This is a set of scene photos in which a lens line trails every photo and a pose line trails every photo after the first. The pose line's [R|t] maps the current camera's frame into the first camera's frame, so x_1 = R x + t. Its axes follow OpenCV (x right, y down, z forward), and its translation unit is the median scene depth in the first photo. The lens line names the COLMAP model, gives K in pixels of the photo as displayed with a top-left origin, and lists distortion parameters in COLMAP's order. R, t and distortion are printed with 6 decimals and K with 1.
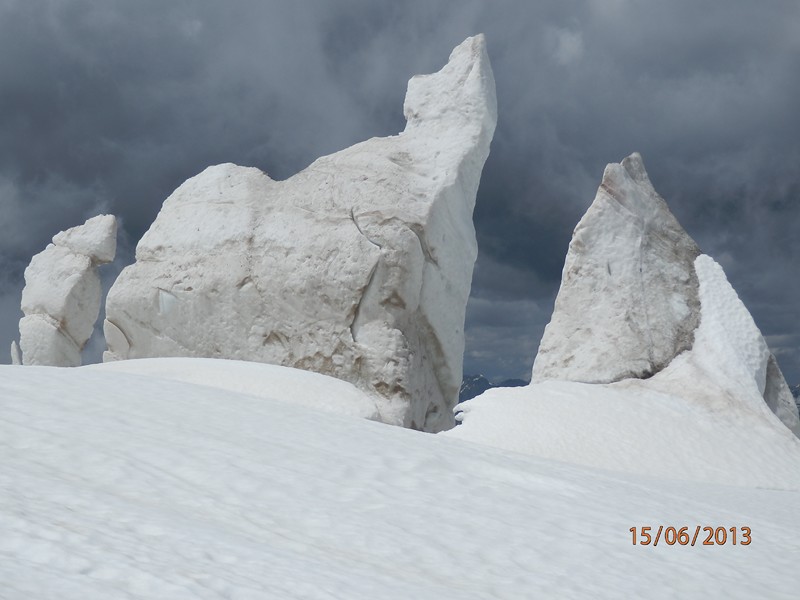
lens RADIAL K [[1402.2, 0, 399.9], [0, 1402.2, 300.6], [0, 0, 1]] dist [-0.041815, 0.000000]
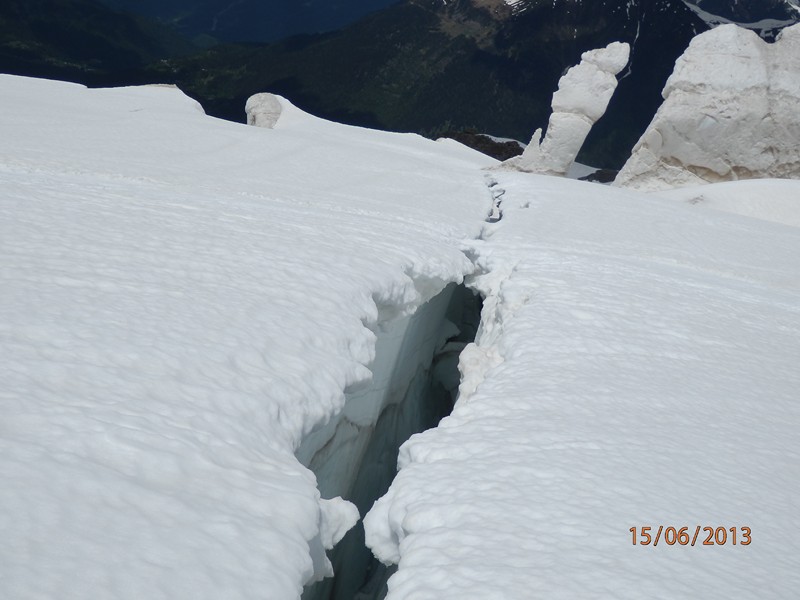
lens RADIAL K [[1058.1, 0, 400.3], [0, 1058.1, 299.4], [0, 0, 1]] dist [0.046926, 0.000000]
pose [[0.762509, -0.148436, 0.629720, -1.197106], [-0.146702, 0.908305, 0.391740, -0.233100], [-0.630126, -0.391086, 0.670815, 0.357846]]
